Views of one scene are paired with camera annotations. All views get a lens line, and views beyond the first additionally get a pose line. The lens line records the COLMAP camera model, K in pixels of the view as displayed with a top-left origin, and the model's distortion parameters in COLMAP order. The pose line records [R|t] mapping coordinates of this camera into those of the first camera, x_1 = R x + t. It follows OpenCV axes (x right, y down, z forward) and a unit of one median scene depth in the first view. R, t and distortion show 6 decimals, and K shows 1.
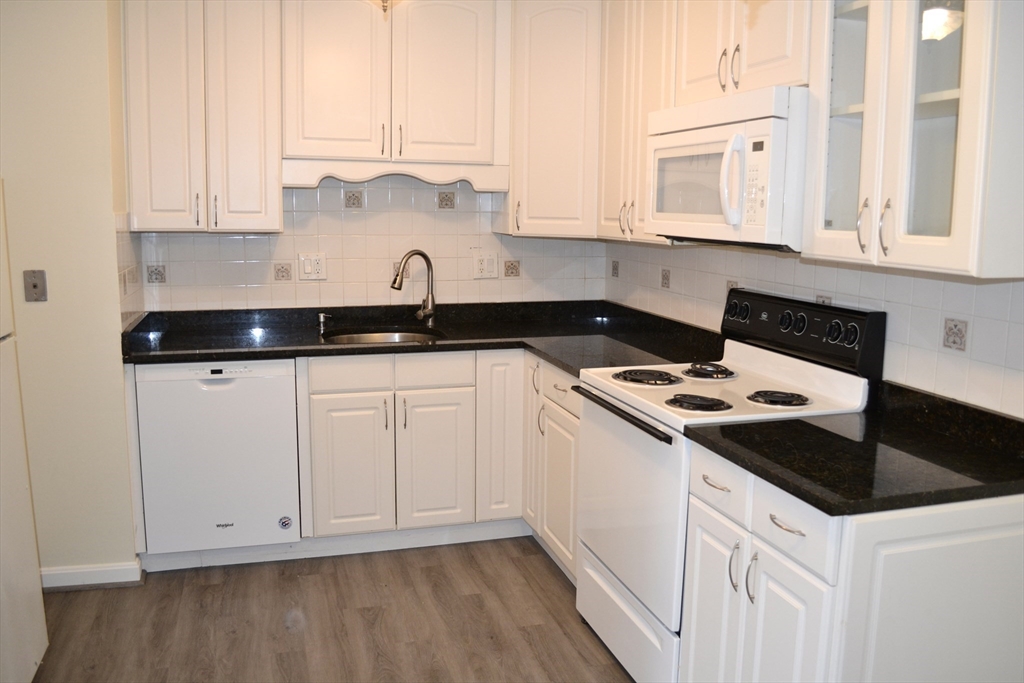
lens RADIAL K [[838.2, 0, 506.9], [0, 838.2, 340.9], [0, 0, 1]] dist [-0.074996, 0.001315]
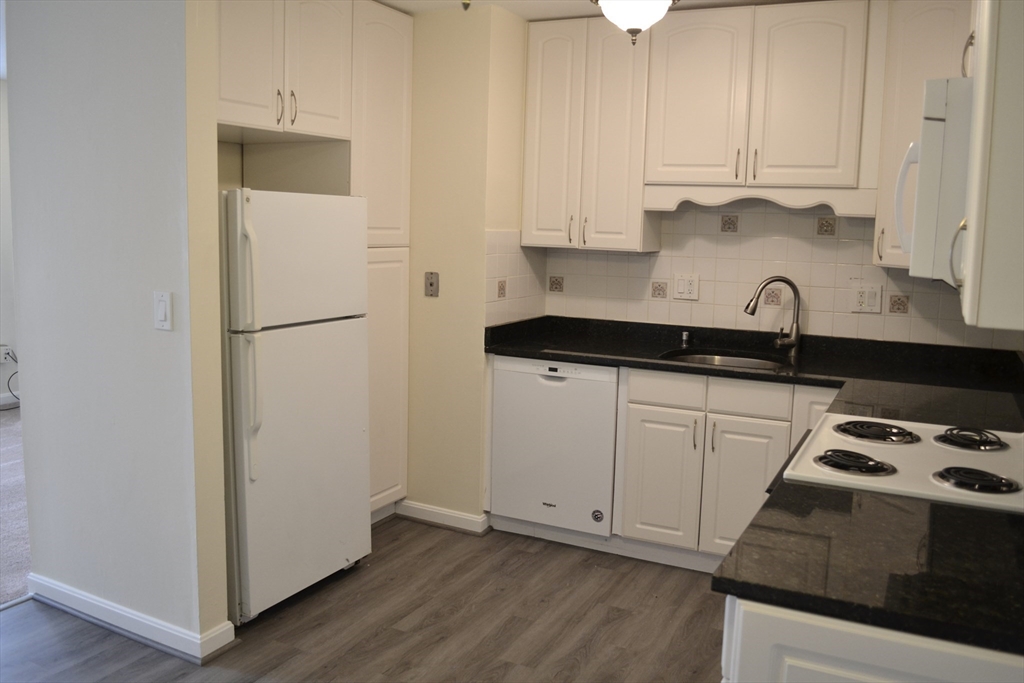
lens RADIAL K [[838.2, 0, 519.3], [0, 838.2, 339.9], [0, 0, 1]] dist [-0.074996, 0.001315]
pose [[0.729857, 0.100849, -0.676120, 0.393030], [-0.122707, 0.992321, 0.015554, -0.016122], [0.672497, 0.071613, 0.736627, 0.108683]]
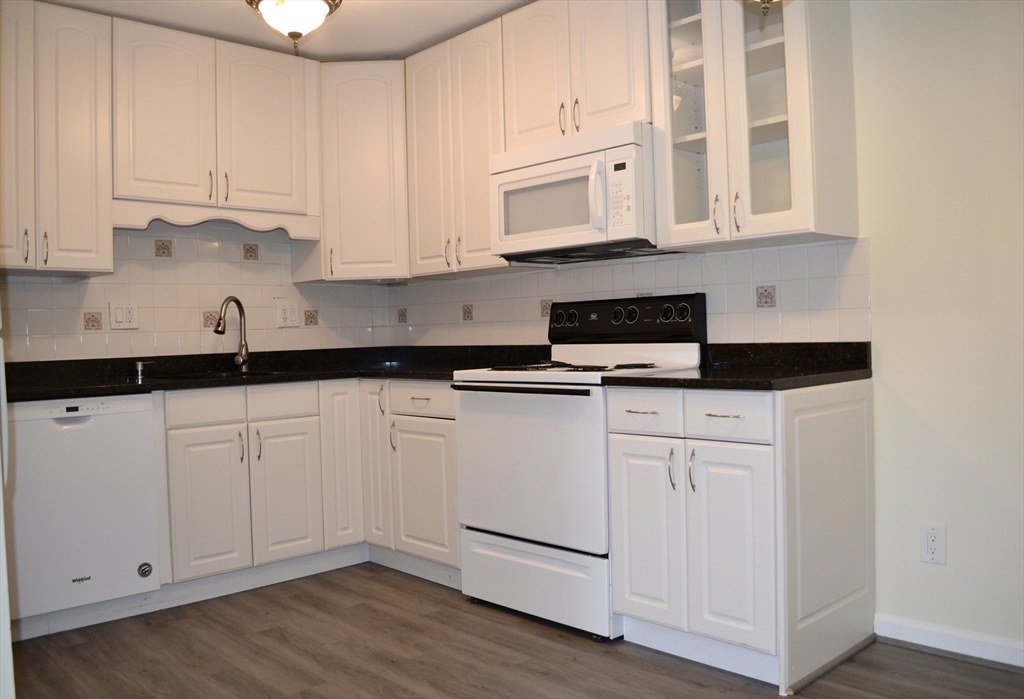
lens RADIAL K [[844.8, 0, 485.4], [0, 844.8, 351.5], [0, 0, 1]] dist [-0.073674, 0.014874]
pose [[0.899748, -0.045544, 0.434026, -0.329821], [0.104948, 0.987935, -0.113891, 0.126892], [-0.423602, 0.148024, 0.893672, -0.043867]]
